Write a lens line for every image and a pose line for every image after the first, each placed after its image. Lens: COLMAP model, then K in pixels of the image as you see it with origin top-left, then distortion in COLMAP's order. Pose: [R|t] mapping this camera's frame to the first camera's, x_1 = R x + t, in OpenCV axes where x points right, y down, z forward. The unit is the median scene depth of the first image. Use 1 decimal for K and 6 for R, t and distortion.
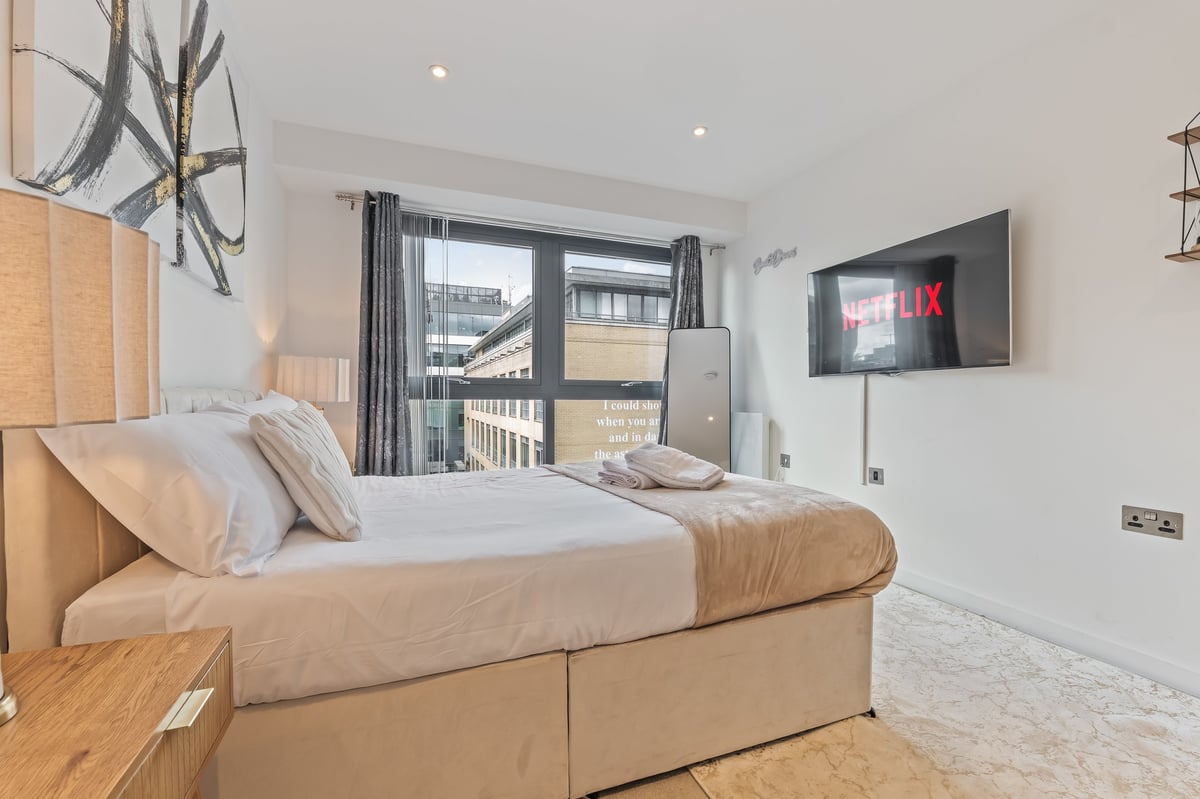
lens RADIAL K [[491.7, 0, 584.7], [0, 491.7, 408.9], [0, 0, 1]] dist [-0.013213, 0.000971]
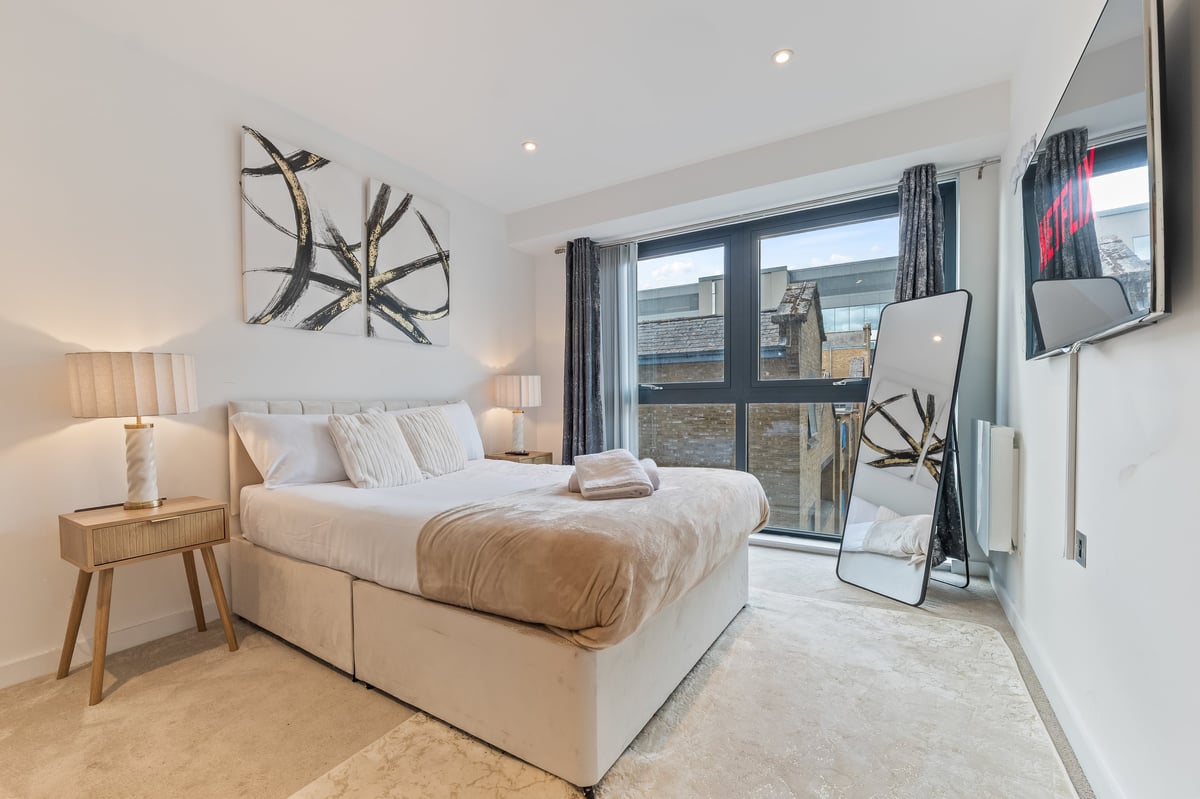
lens RADIAL K [[491.7, 0, 583.2], [0, 491.7, 416.7], [0, 0, 1]] dist [-0.013213, 0.000971]
pose [[0.608669, 0.011930, -0.793334, 0.962672], [-0.004309, 0.999922, 0.011730, -0.005891], [0.793412, -0.003722, 0.608673, 0.401420]]
